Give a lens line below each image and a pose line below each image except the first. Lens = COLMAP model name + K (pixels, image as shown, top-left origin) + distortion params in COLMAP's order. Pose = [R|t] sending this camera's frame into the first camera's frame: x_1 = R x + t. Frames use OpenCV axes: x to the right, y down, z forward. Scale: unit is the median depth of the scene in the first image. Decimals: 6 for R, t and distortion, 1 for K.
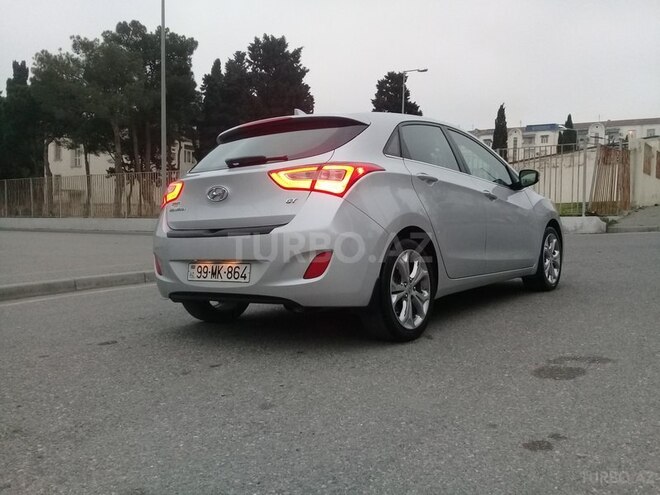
lens RADIAL K [[608.0, 0, 325.3], [0, 608.0, 246.9], [0, 0, 1]] dist [0.089635, -0.165748]
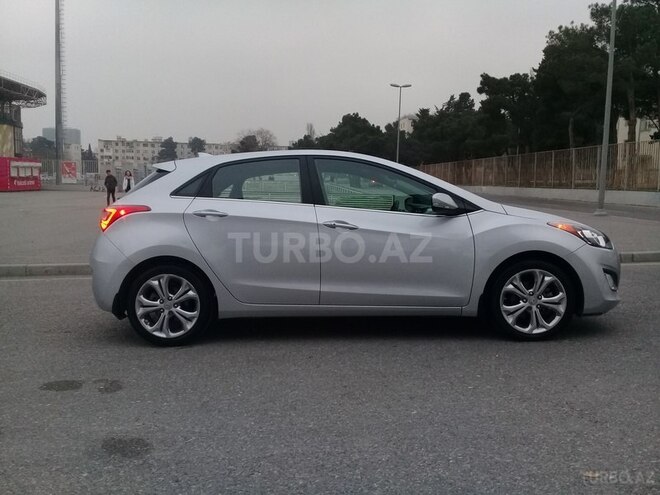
lens RADIAL K [[608.0, 0, 325.3], [0, 608.0, 246.9], [0, 0, 1]] dist [0.089635, -0.165748]
pose [[0.584214, 0.095556, -0.805955, 1.394755], [-0.043507, 0.995304, 0.086469, -0.181531], [0.810433, -0.015452, 0.585628, 0.557860]]
